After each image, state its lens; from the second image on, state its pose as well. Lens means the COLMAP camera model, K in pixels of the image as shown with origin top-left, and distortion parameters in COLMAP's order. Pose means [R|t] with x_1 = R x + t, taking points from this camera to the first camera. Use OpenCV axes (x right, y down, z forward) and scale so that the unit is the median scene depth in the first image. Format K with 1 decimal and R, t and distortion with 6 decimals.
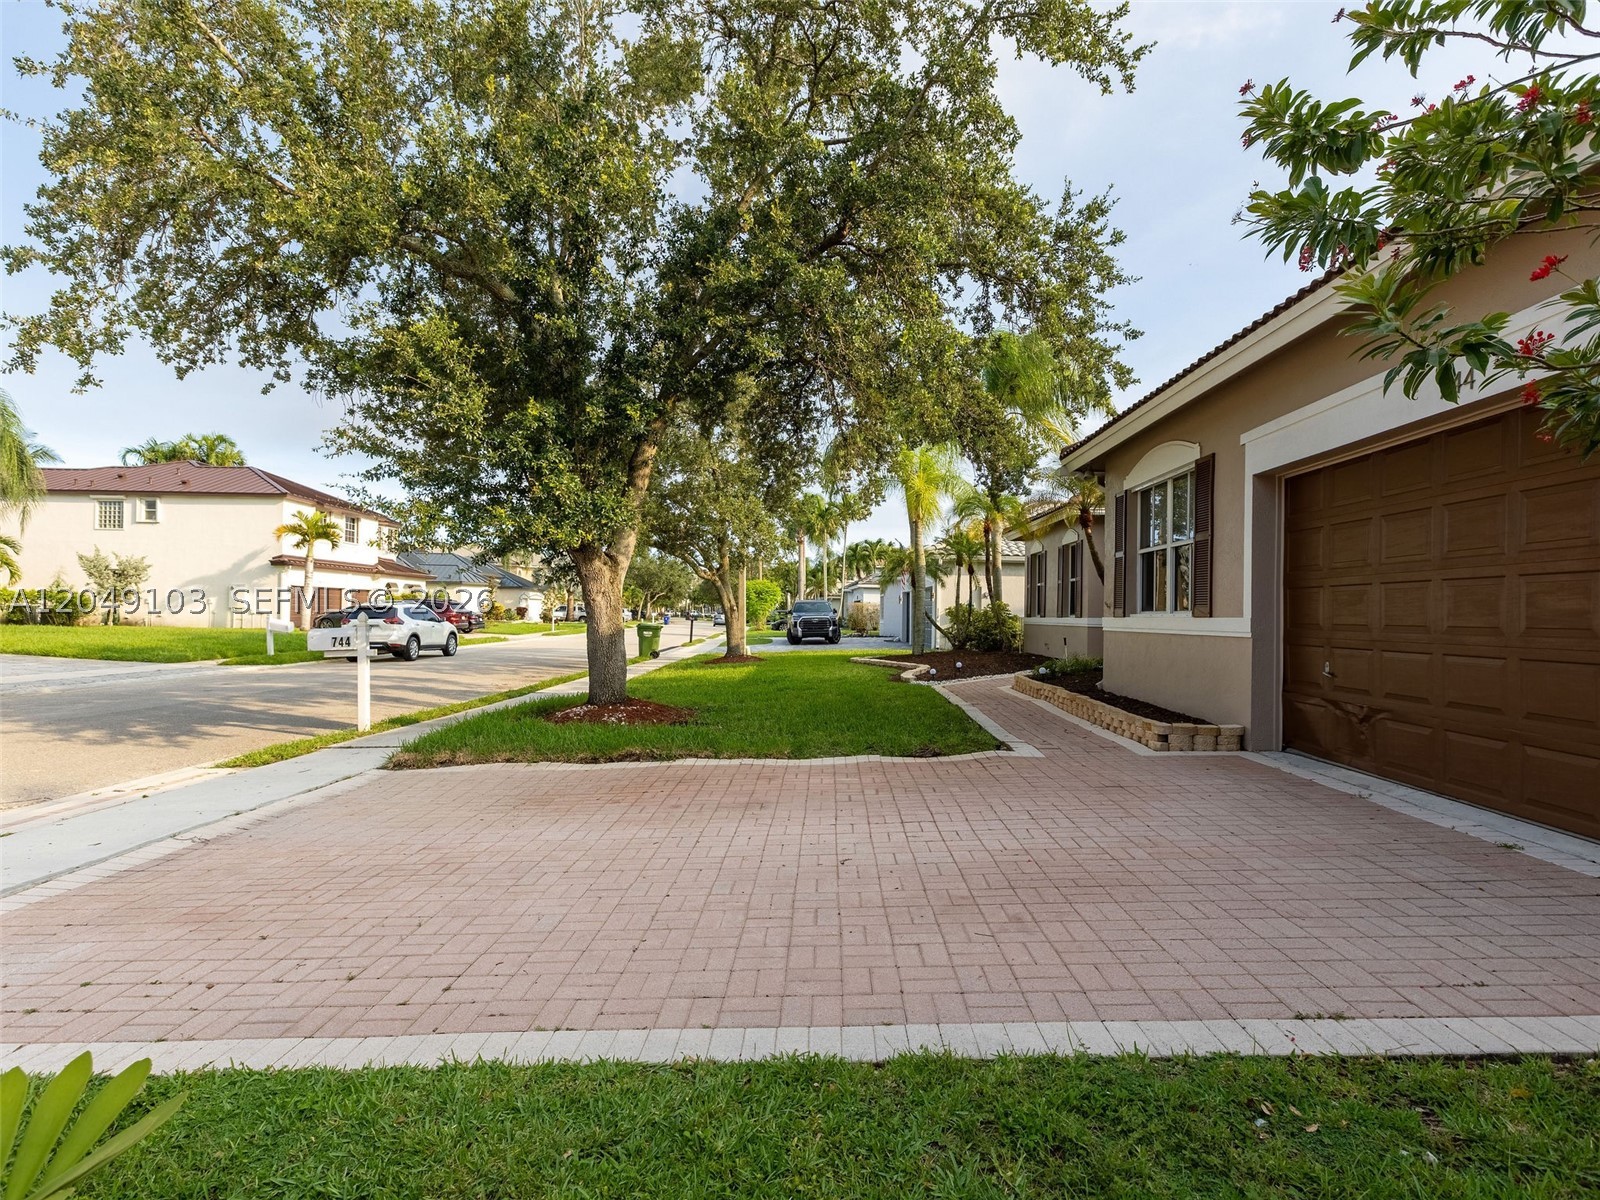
lens RADIAL K [[806.8, 0, 801.7], [0, 806.8, 614.1], [0, 0, 1]] dist [0.000323, -0.000009]
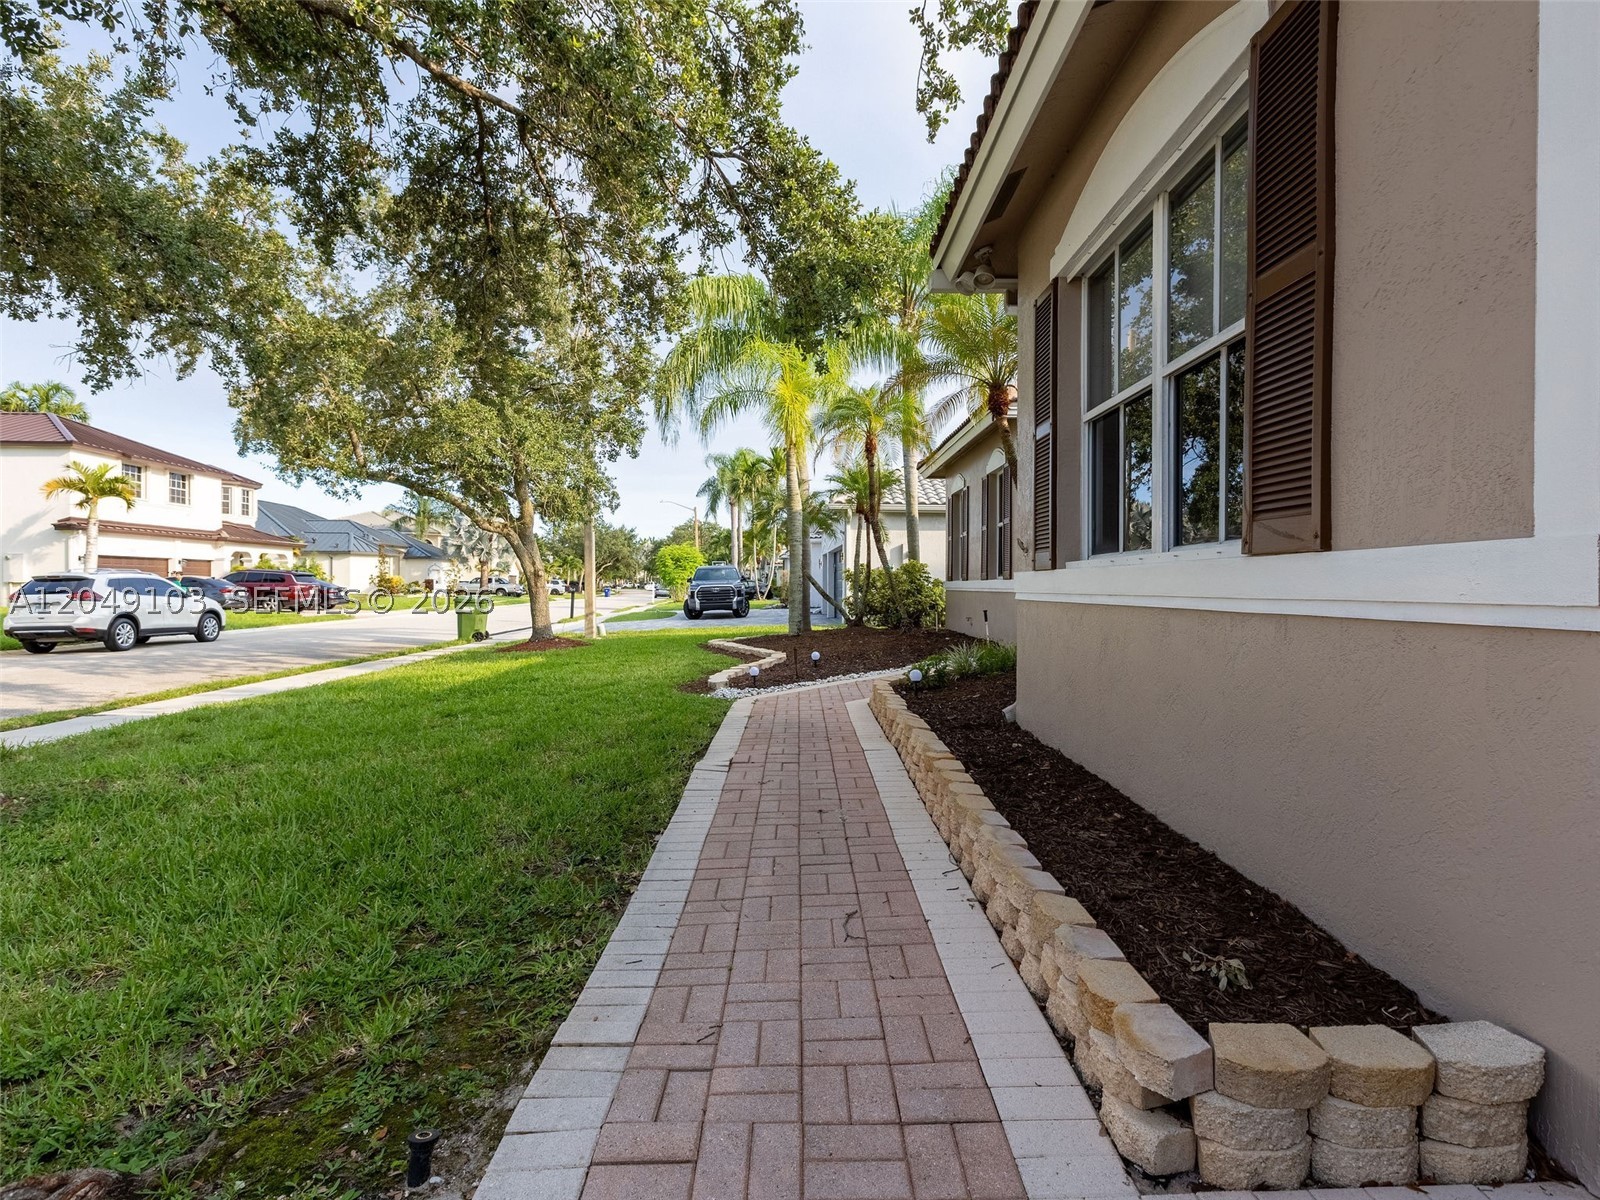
lens RADIAL K [[817.7, 0, 802.4], [0, 817.7, 584.3], [0, 0, 1]] dist [0.000198, 0.000492]
pose [[0.998991, -0.011149, 0.043504, 0.105354], [0.011149, 0.999938, 0.000240, 0.004580], [-0.043504, 0.000245, 0.999053, 0.242711]]
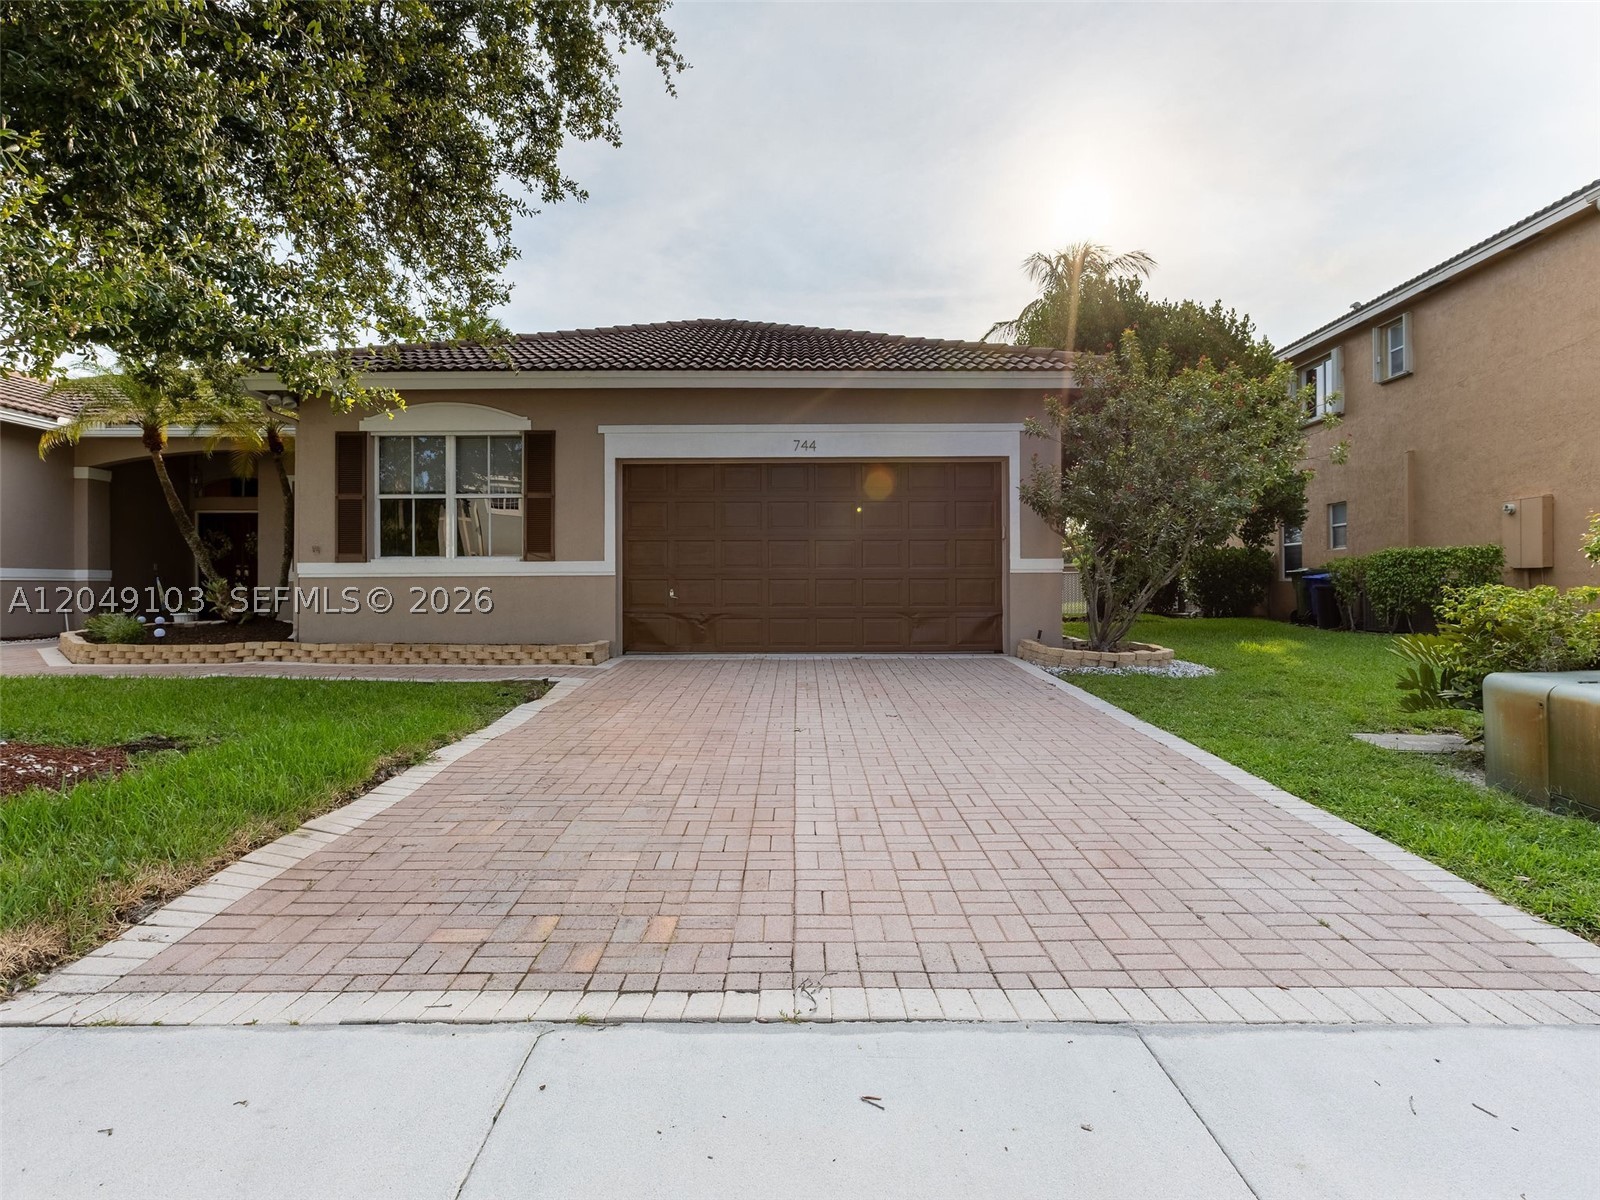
lens RADIAL K [[817.7, 0, 802.4], [0, 817.7, 584.3], [0, 0, 1]] dist [0.000198, 0.000492]
pose [[-0.031770, -0.008013, 0.999463, -0.269222], [0.002798, 0.999963, 0.008106, 0.010684], [-0.999491, 0.003054, -0.031746, 0.226829]]
